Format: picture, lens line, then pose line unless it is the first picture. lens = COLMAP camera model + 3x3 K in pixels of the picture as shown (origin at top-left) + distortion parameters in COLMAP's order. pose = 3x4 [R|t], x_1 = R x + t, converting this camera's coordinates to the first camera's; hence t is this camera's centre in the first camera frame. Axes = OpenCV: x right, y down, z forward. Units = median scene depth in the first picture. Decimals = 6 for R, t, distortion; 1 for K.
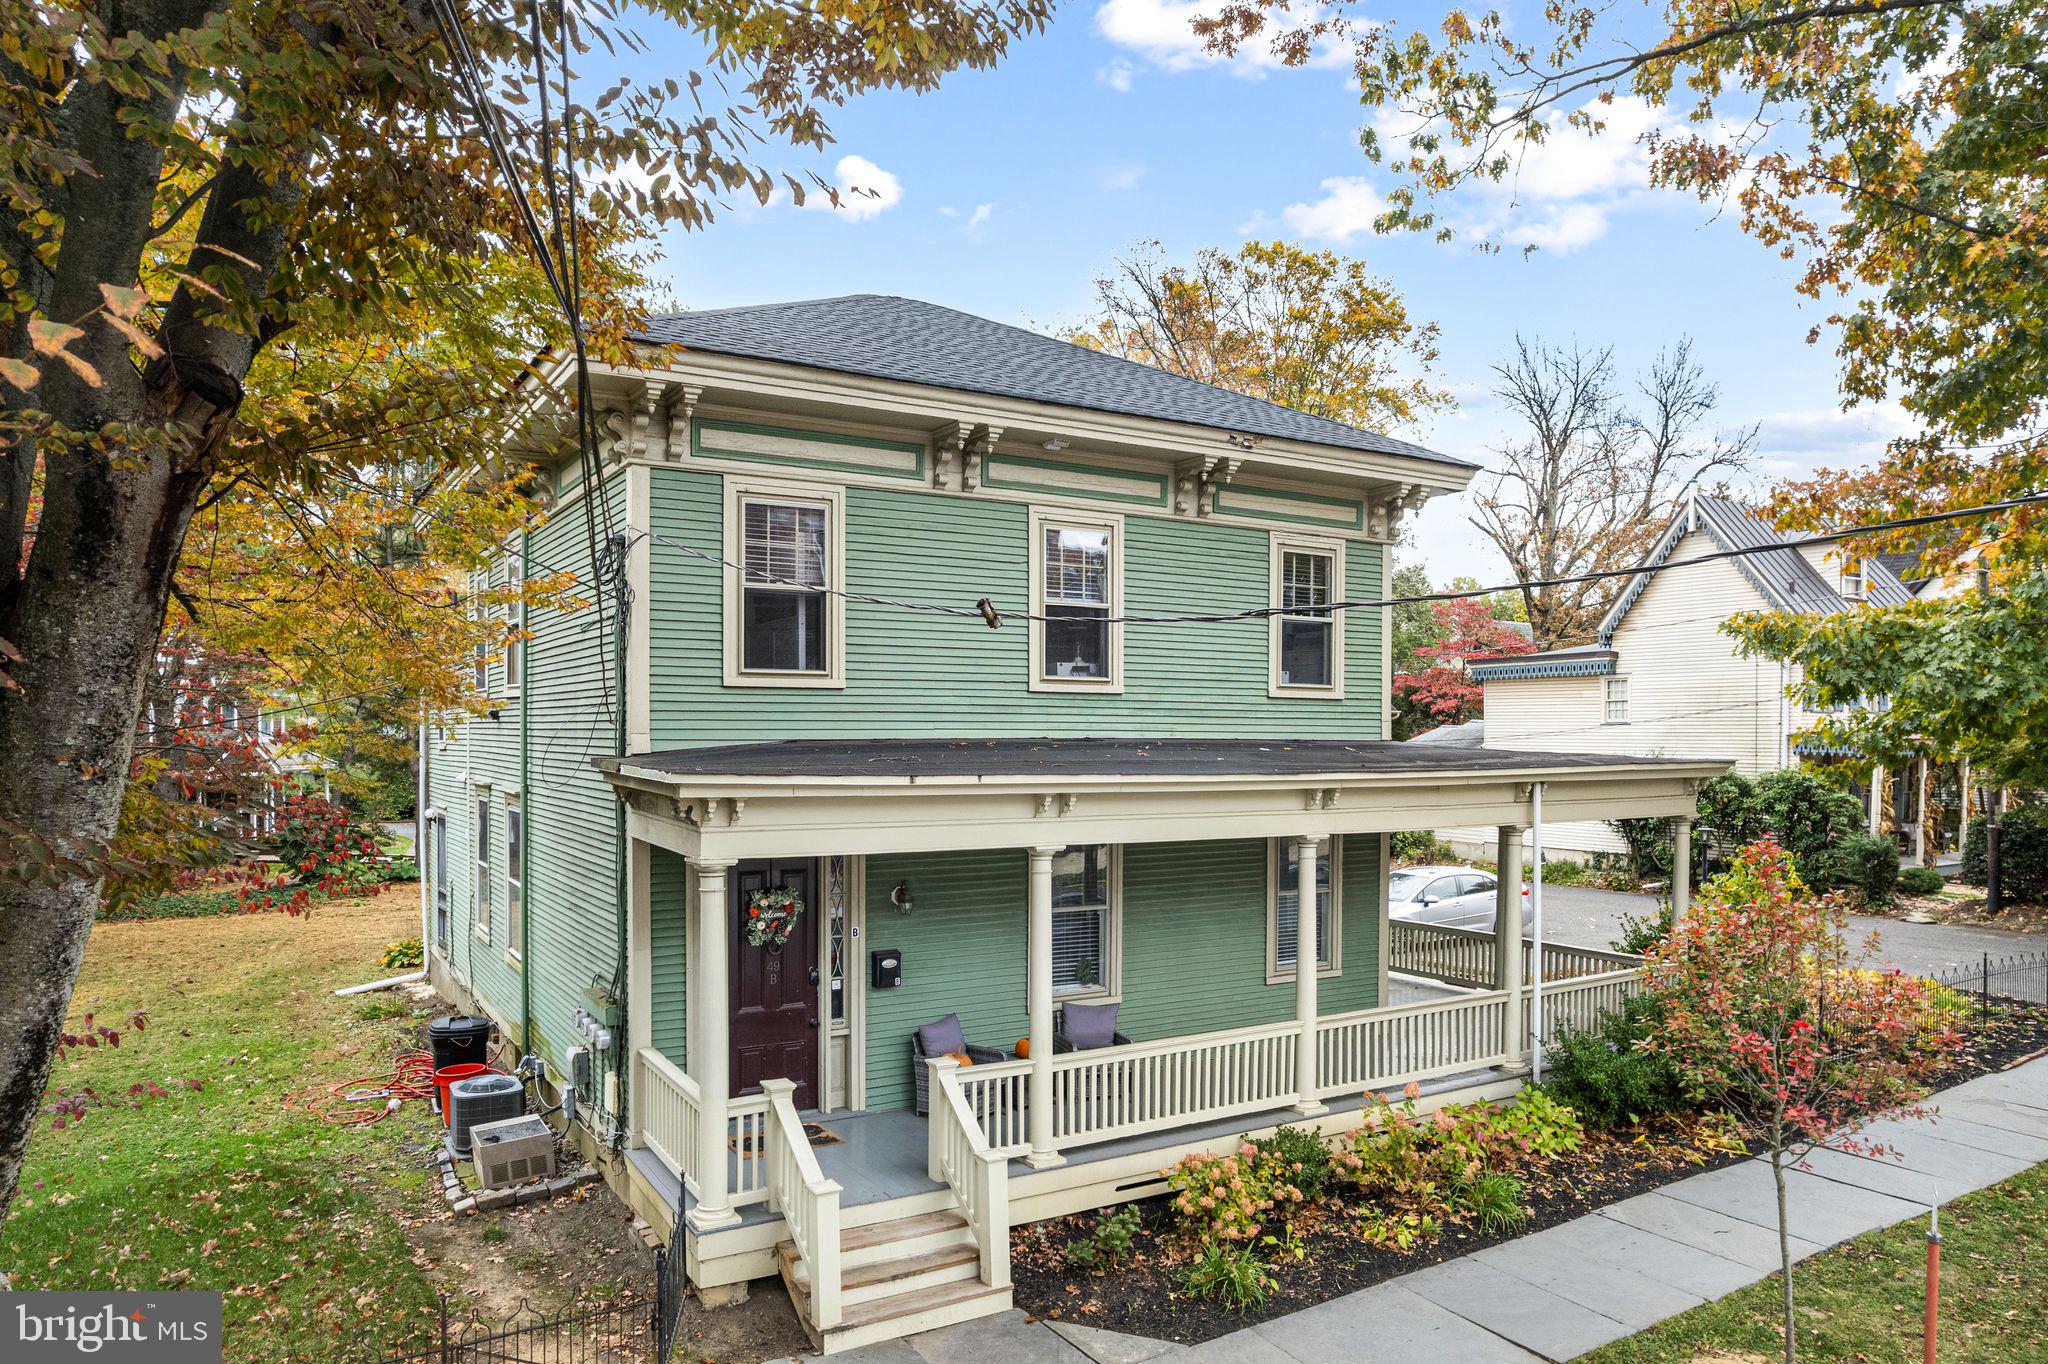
lens RADIAL K [[1338.4, 0, 1038.1], [0, 1338.4, 775.4], [0, 0, 1]] dist [-0.075206, 0.062950]
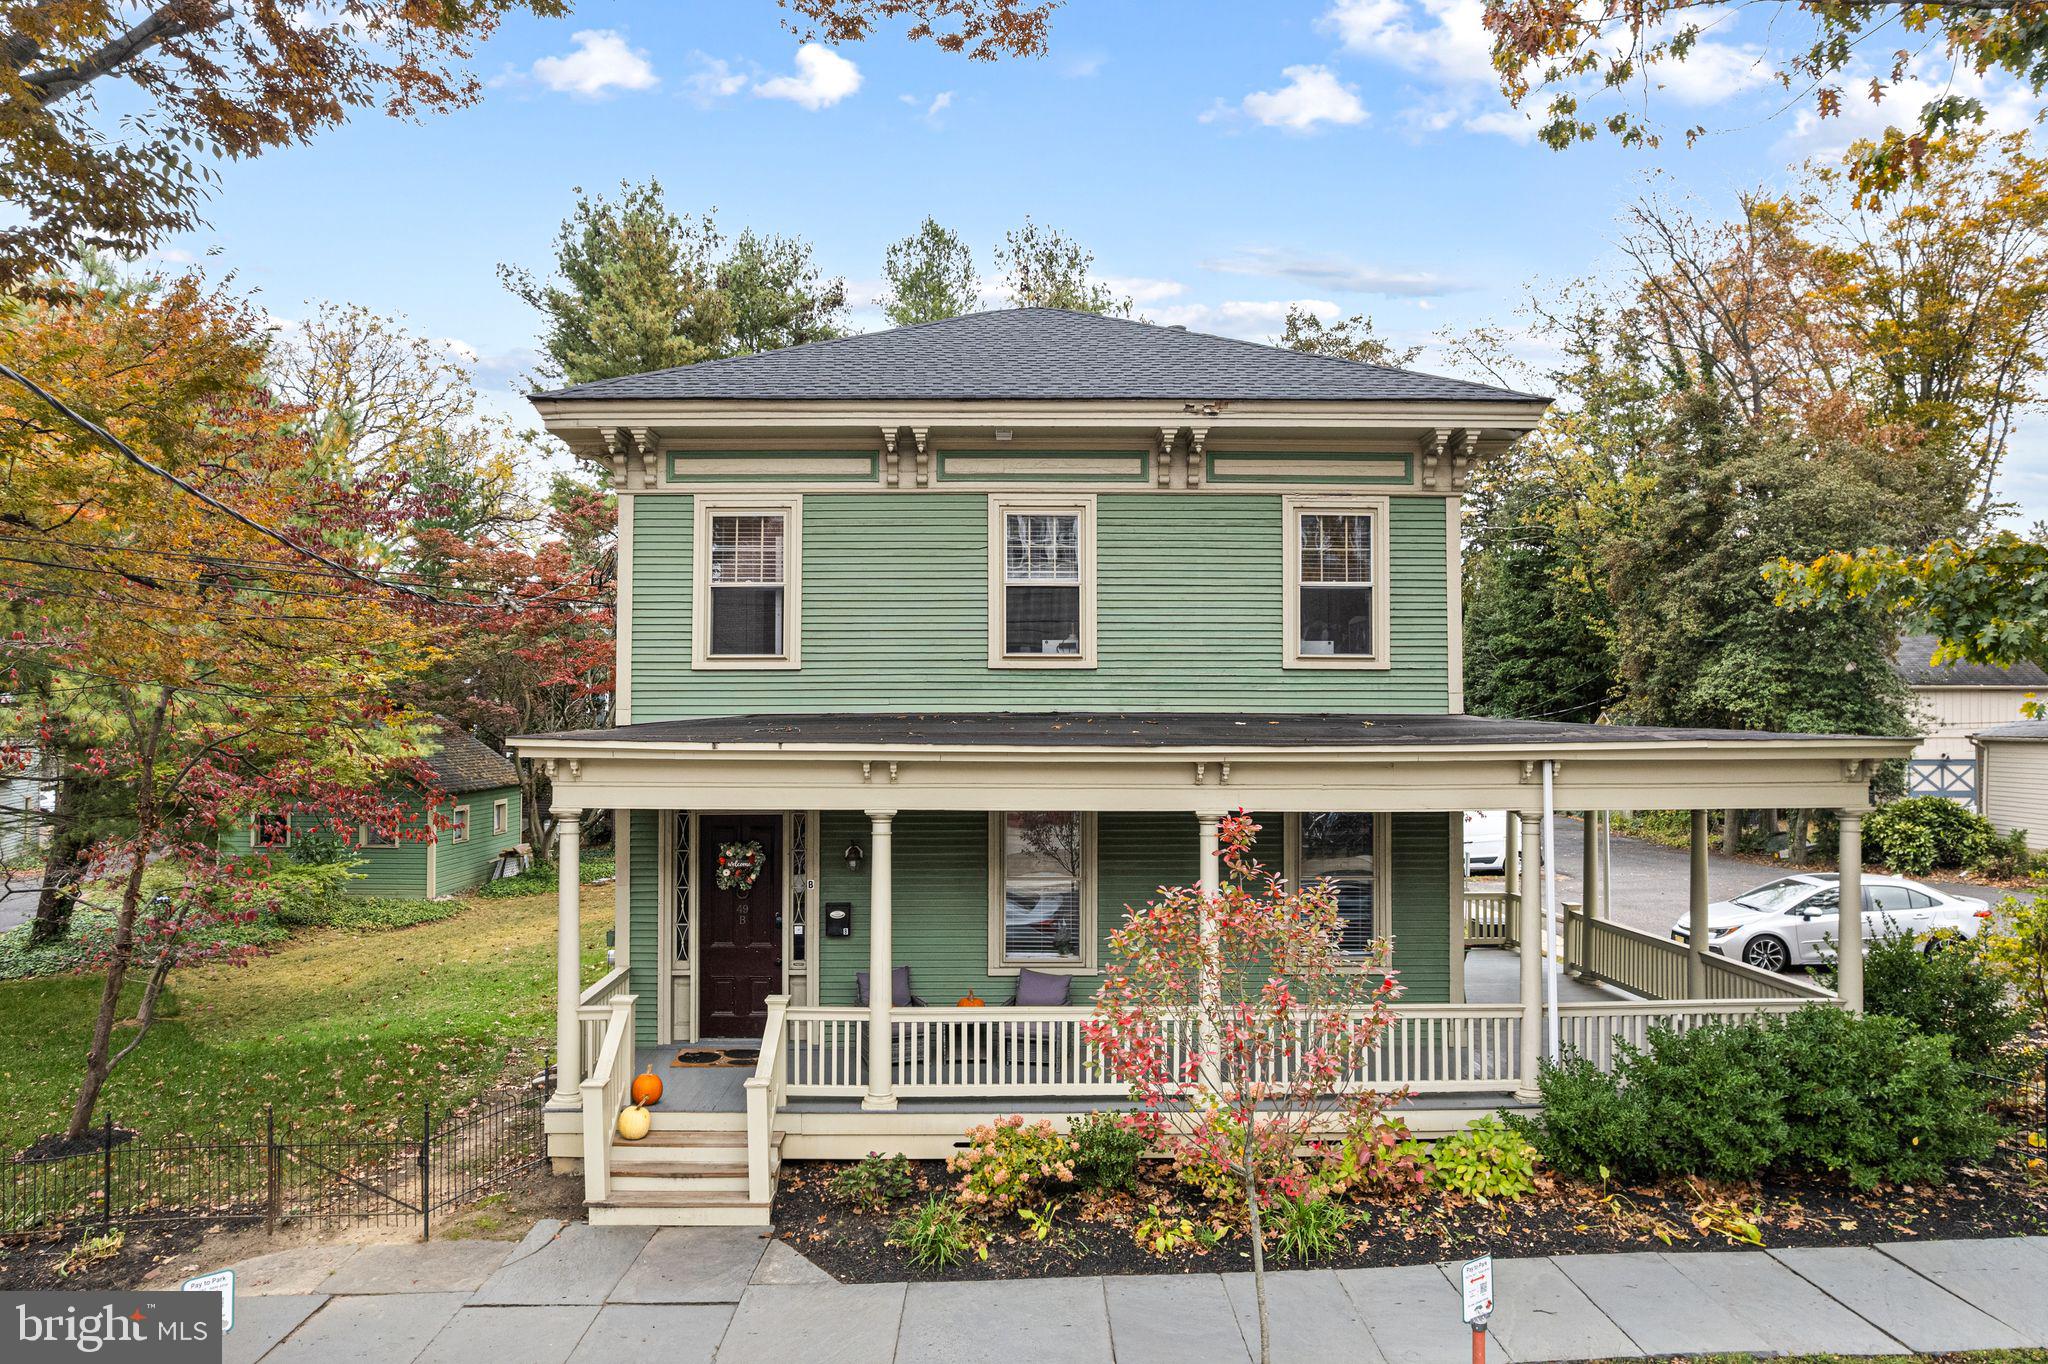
lens RADIAL K [[1338.4, 0, 1014.2], [0, 1338.4, 684.1], [0, 0, 1]] dist [-0.075206, 0.062950]
pose [[0.864594, -0.016457, -0.502201, 0.584918], [-0.012503, 0.998449, -0.054244, 0.007317], [0.502315, 0.053178, 0.863048, 0.103643]]
